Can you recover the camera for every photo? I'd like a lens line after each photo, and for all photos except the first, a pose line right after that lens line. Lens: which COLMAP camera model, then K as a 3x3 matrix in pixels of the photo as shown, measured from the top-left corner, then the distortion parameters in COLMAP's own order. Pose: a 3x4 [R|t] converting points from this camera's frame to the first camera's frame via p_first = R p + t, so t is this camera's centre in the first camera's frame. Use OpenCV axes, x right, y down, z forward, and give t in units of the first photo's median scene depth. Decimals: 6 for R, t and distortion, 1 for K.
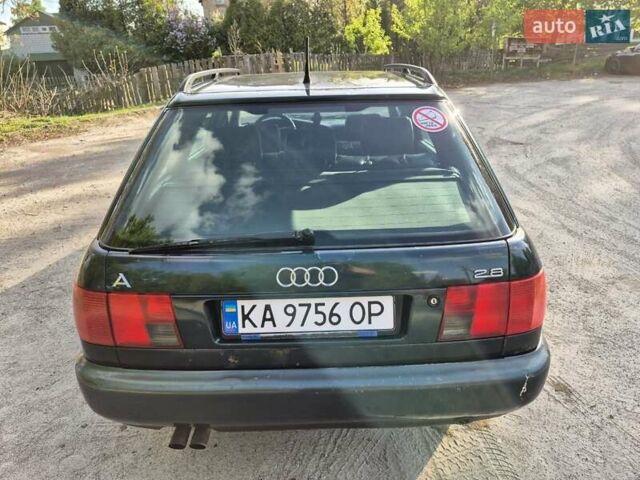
lens RADIAL K [[463.2, 0, 324.2], [0, 463.2, 237.6], [0, 0, 1]] dist [0.020657, -0.023327]
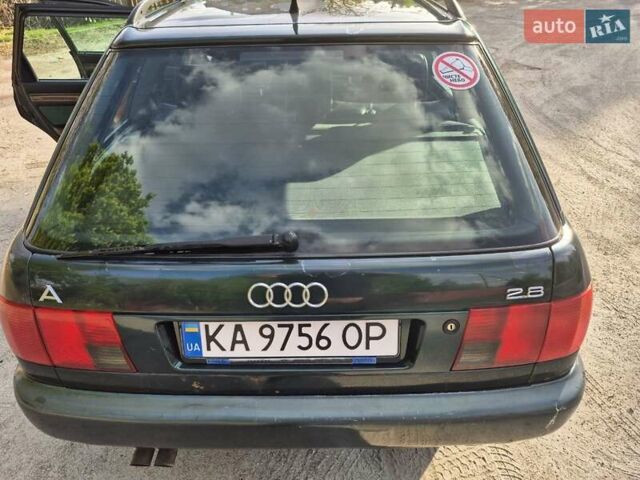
lens RADIAL K [[463.2, 0, 315.6], [0, 463.2, 241.0], [0, 0, 1]] dist [0.020657, -0.023327]
pose [[0.999824, 0.015805, -0.010079, 0.014002], [-0.013829, 0.984898, 0.172584, -0.123679], [0.012655, -0.172414, 0.984943, 0.232807]]
